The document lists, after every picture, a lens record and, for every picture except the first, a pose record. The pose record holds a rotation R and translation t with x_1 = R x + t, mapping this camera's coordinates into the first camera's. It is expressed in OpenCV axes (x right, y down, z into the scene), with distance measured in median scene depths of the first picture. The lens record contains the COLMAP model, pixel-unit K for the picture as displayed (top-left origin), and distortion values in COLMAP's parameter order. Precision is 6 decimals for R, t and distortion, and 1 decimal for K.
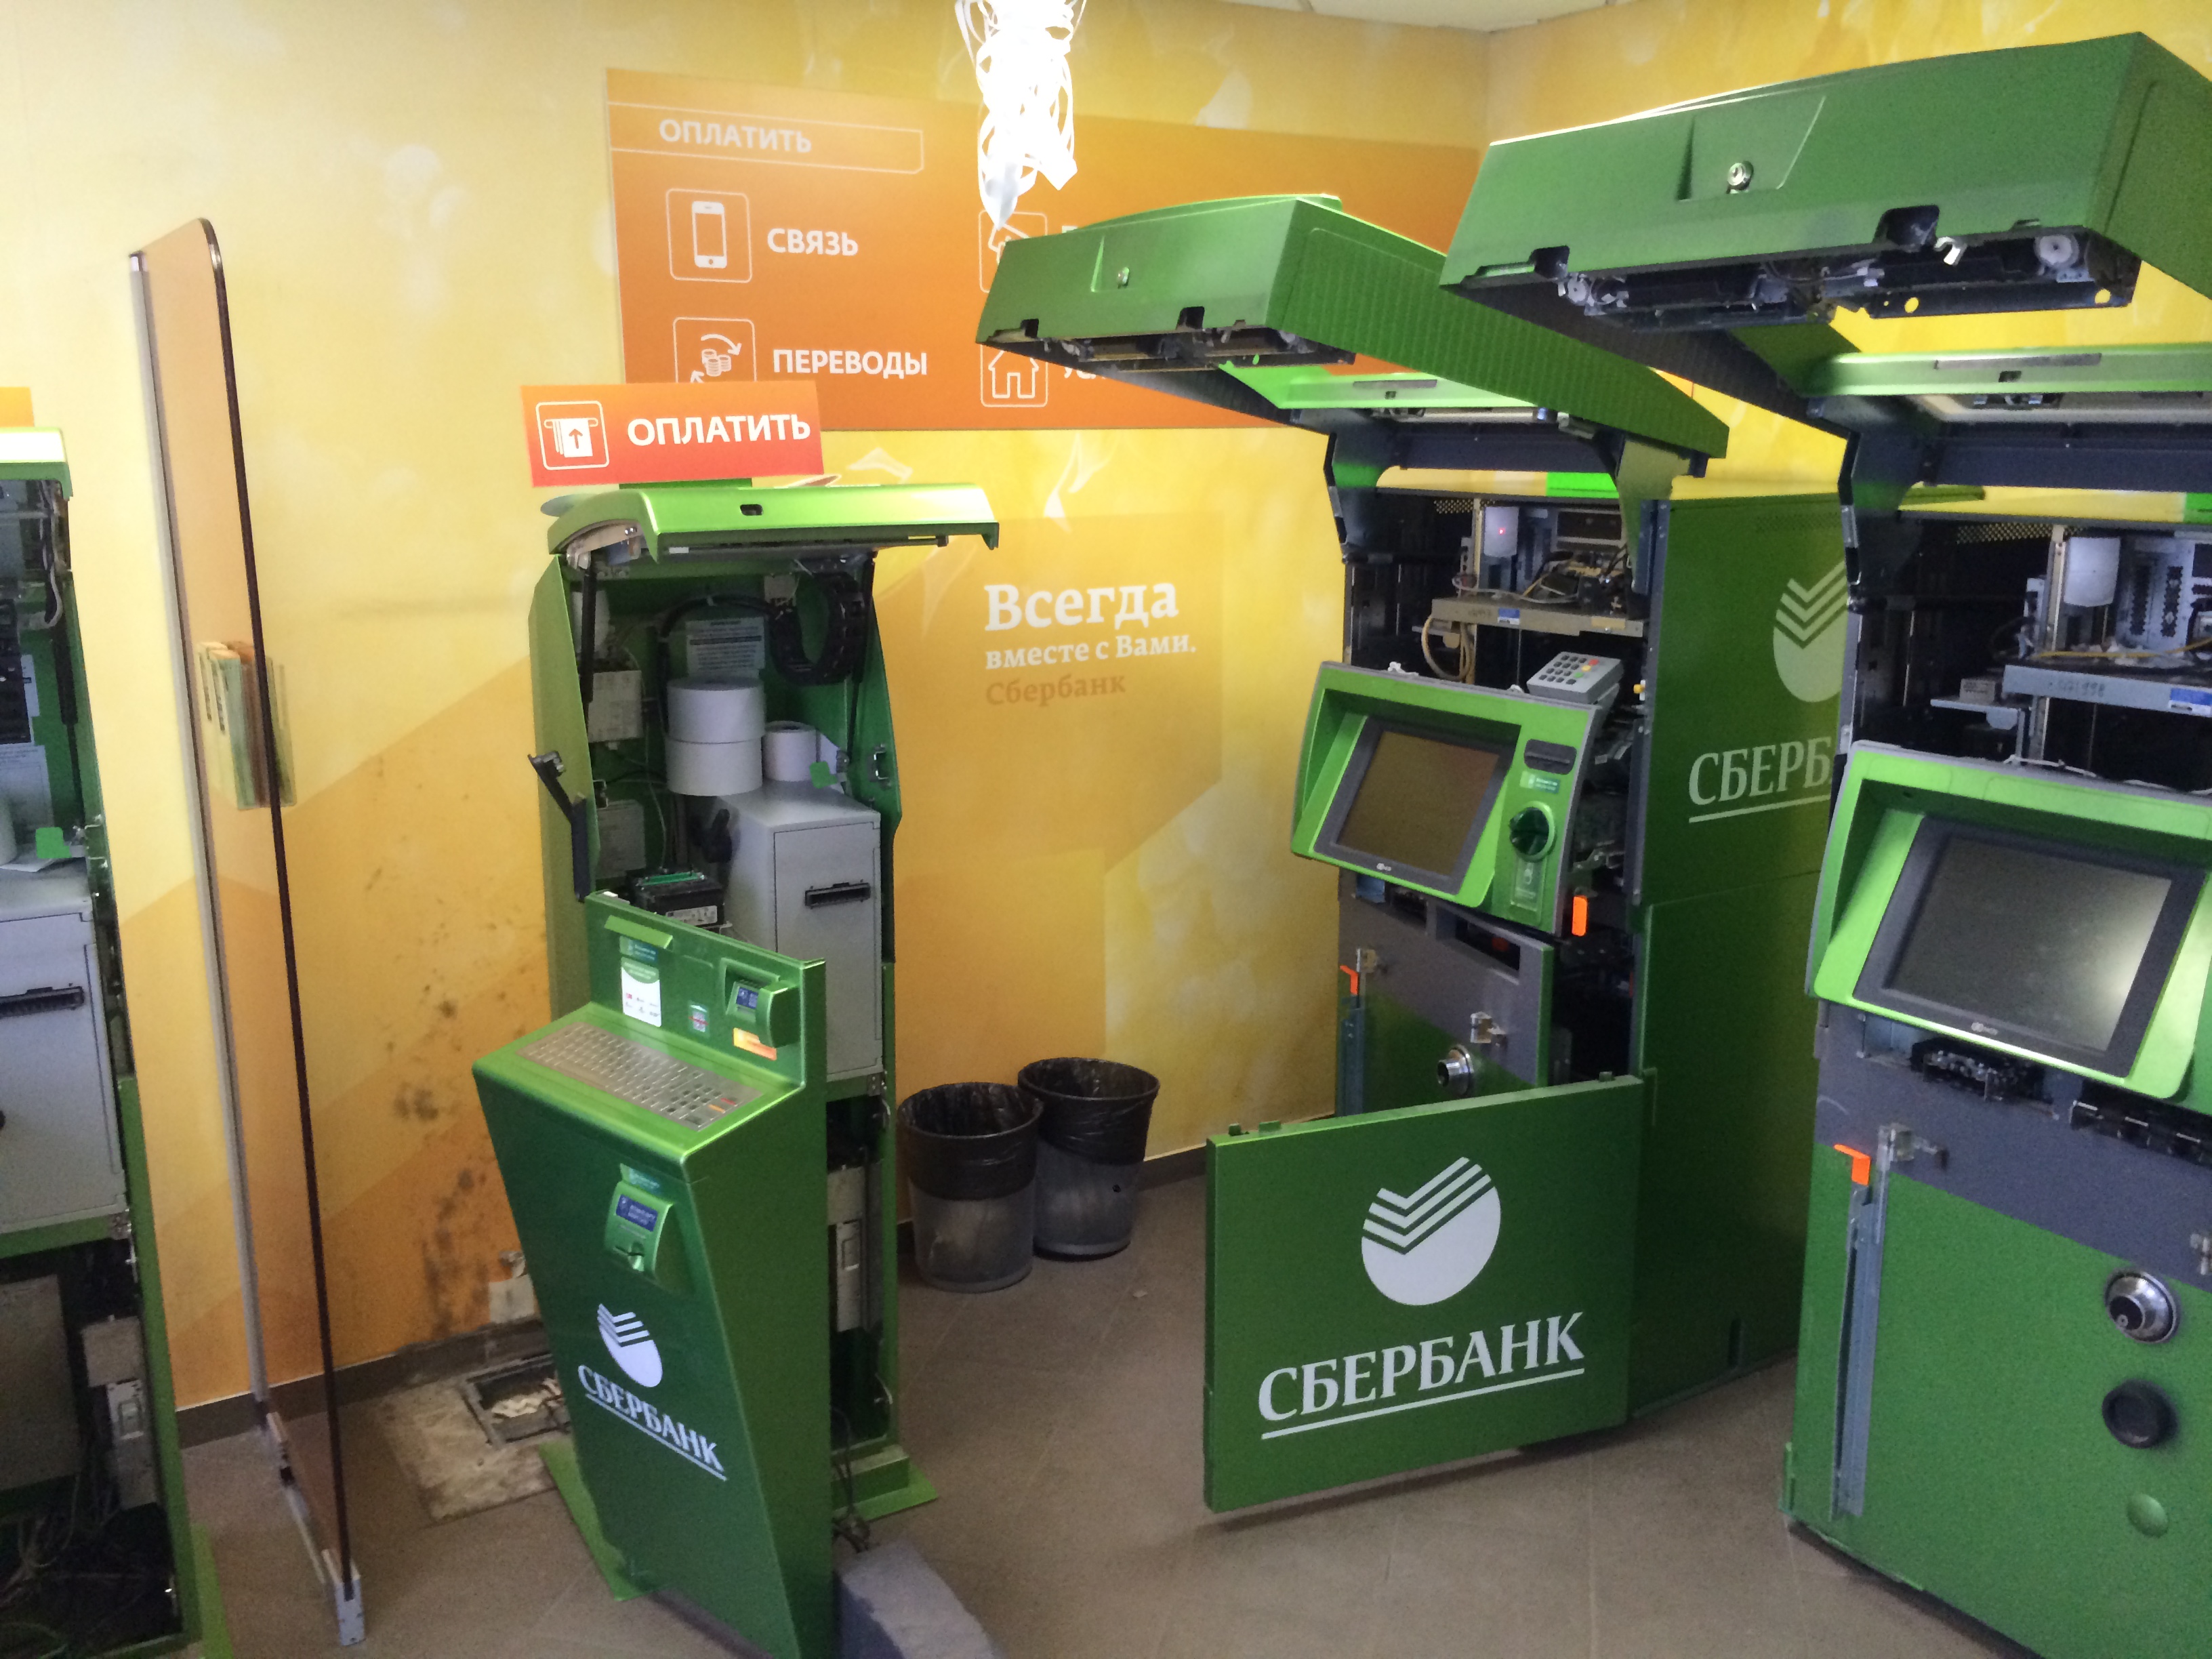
lens RADIAL K [[1869.8, 0, 1079.0], [0, 1869.8, 818.0], [0, 0, 1]] dist [0.116793, -0.167860]
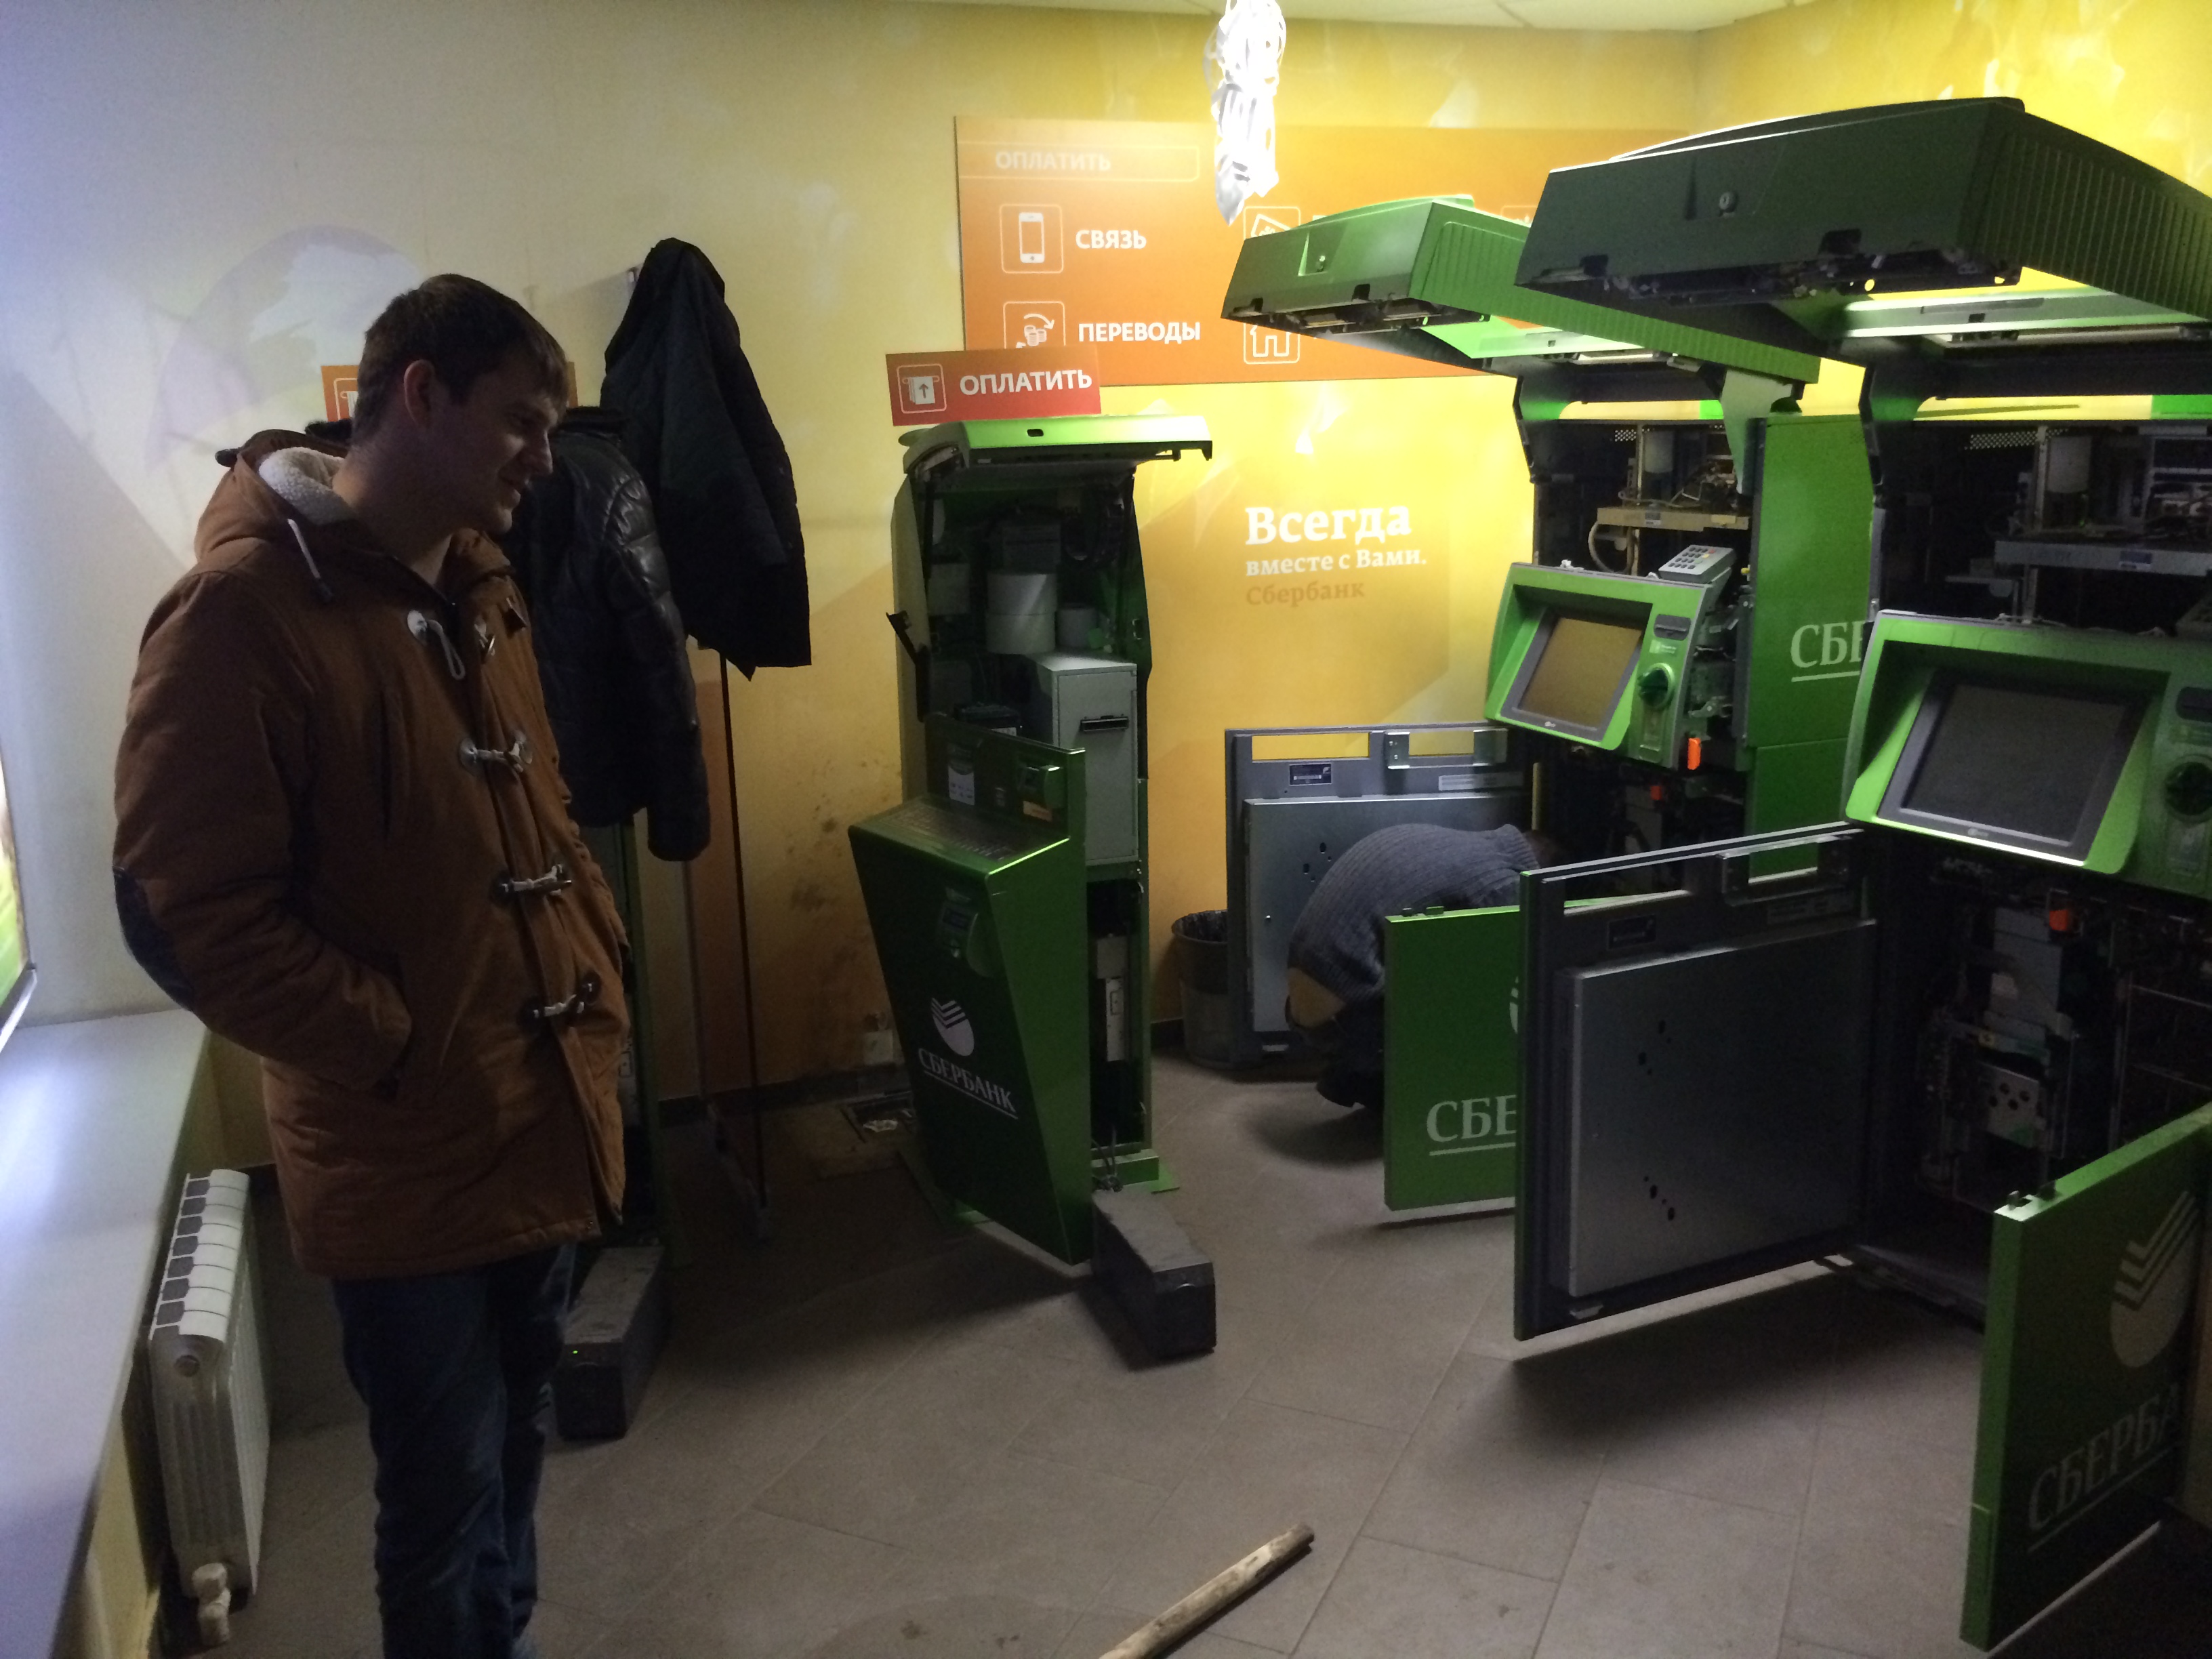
lens RADIAL K [[1877.8, 0, 1106.0], [0, 1877.8, 829.5], [0, 0, 1]] dist [0.108278, -0.152183]
pose [[0.983105, 0.017260, -0.182228, 0.104040], [-0.014570, 0.999764, 0.016086, 0.081676], [0.182463, -0.013160, 0.983125, -0.292501]]
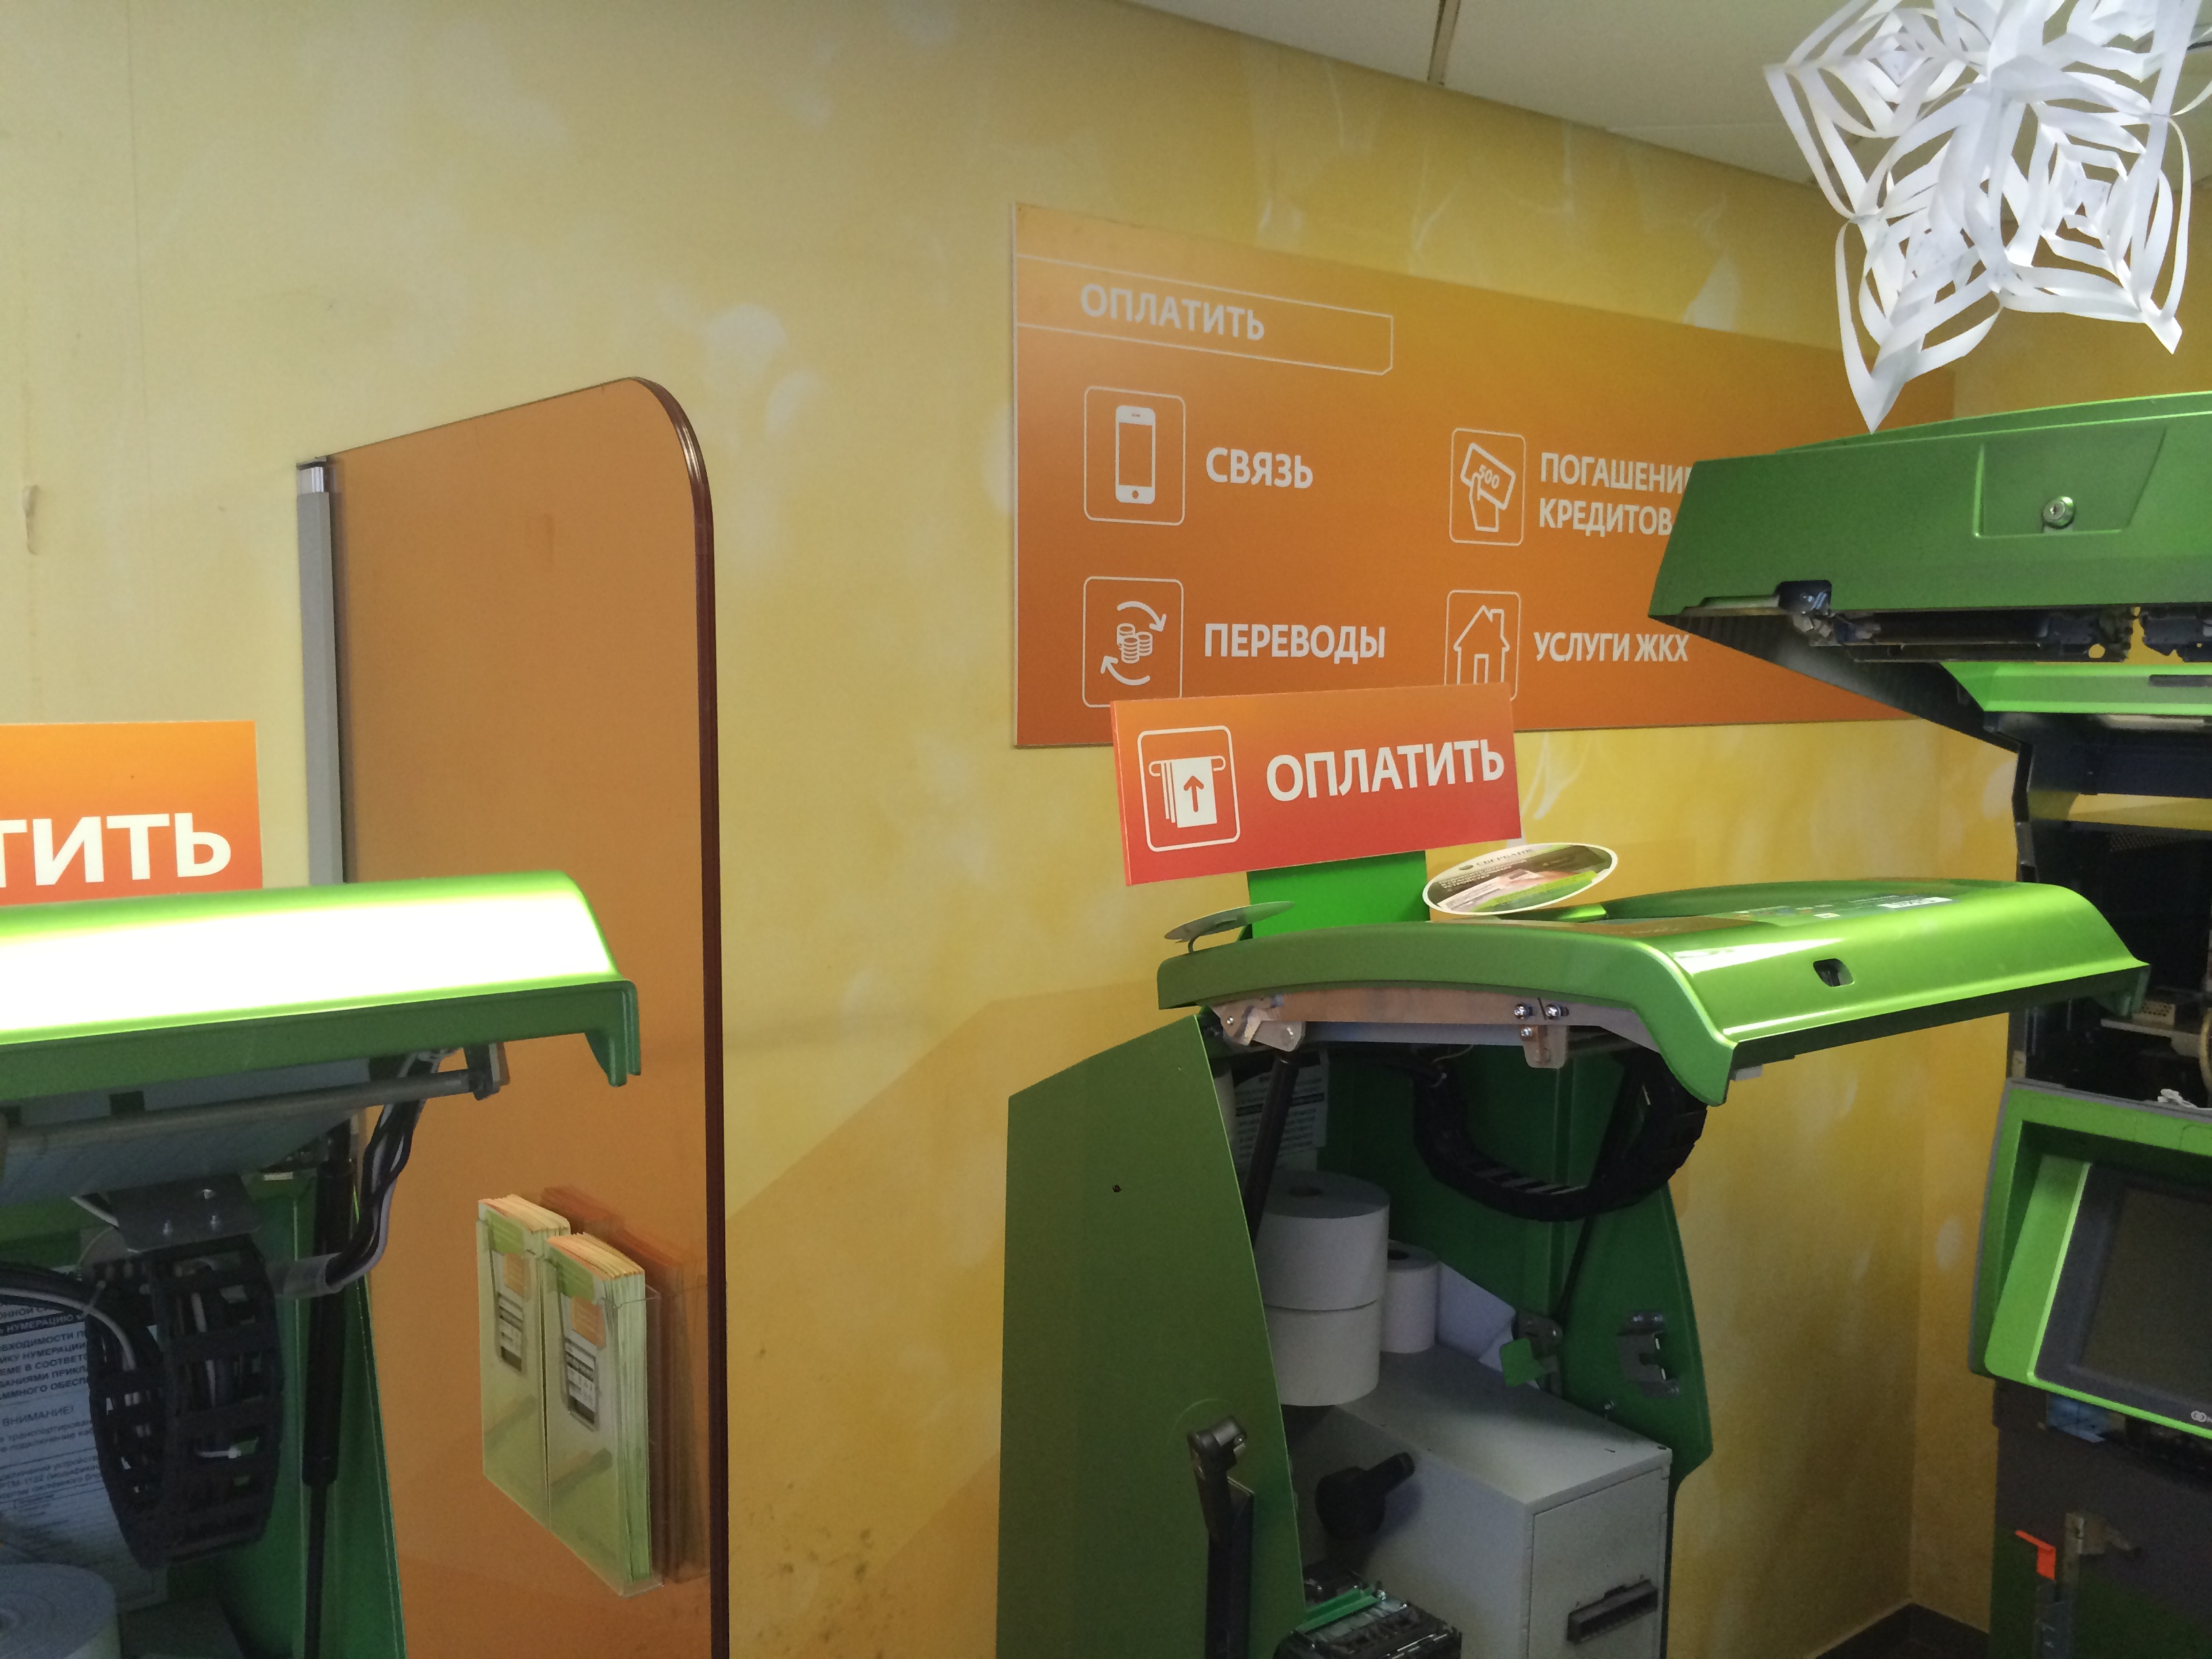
lens RADIAL K [[1877.8, 0, 1106.0], [0, 1877.8, 829.5], [0, 0, 1]] dist [0.108278, -0.152183]
pose [[0.993922, -0.004508, 0.109997, -0.283740], [0.018232, 0.992104, -0.124084, -0.099886], [-0.108569, 0.125336, 0.986156, 0.379141]]
